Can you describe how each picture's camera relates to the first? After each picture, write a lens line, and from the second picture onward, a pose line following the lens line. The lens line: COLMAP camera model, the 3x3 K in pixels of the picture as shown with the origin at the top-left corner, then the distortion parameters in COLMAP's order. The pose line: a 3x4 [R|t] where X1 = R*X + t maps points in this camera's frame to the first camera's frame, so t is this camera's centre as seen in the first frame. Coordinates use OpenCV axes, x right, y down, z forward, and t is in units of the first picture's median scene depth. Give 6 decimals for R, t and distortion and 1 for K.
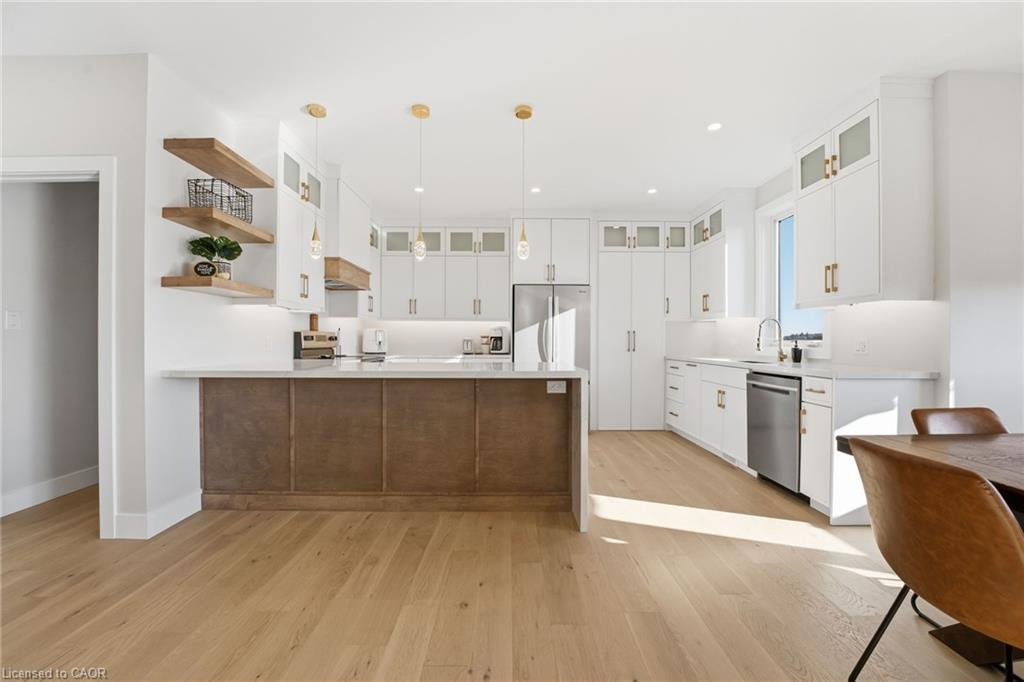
lens RADIAL K [[418.2, 0, 512.0], [0, 418.2, 341.0], [0, 0, 1]] dist [-0.026835, 0.000055]
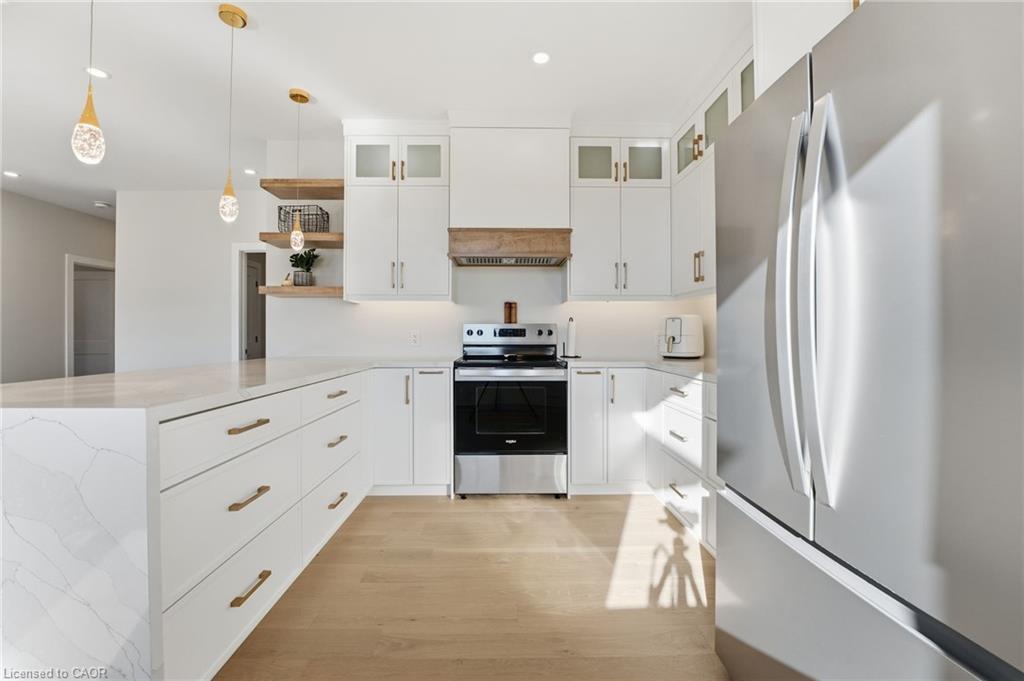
lens RADIAL K [[428.2, 0, 511.5], [0, 428.2, 335.9], [0, 0, 1]] dist [-0.022097, 0.000132]
pose [[0.003874, 0.000098, -0.999992, 0.362082], [-0.001549, 0.999999, 0.000092, 0.000248], [0.999991, 0.001549, 0.003875, 1.051802]]
